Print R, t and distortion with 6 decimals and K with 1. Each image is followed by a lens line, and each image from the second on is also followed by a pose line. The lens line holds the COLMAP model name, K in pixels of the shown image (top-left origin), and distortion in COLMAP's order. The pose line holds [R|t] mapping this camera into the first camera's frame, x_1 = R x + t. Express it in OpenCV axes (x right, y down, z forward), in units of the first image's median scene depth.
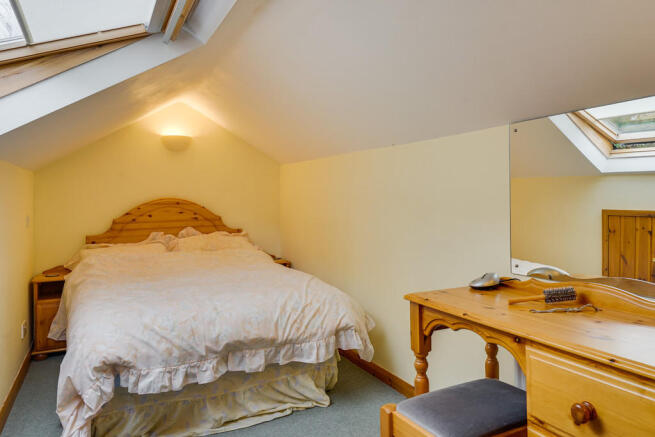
lens RADIAL K [[243.6, 0, 327.3], [0, 243.6, 199.9], [0, 0, 1]] dist [-0.000879, -0.000110]
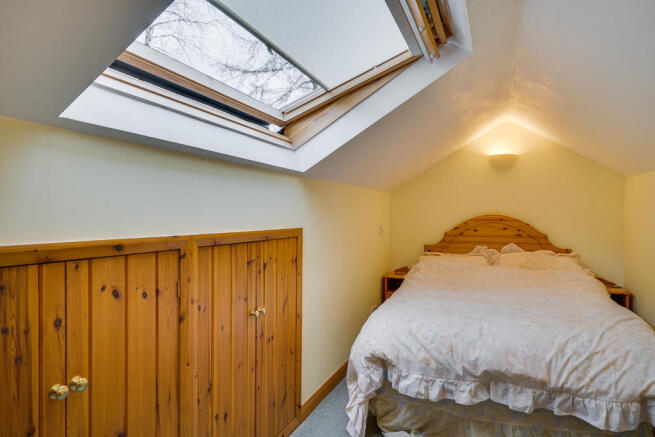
lens RADIAL K [[294.6, 0, 324.9], [0, 294.6, 219.8], [0, 0, 1]] dist [-0.000640, -0.000033]
pose [[0.854179, 0.029717, -0.519130, -0.392262], [-0.023268, 0.999550, 0.018933, 0.005099], [0.519459, -0.004092, 0.854486, -0.301428]]
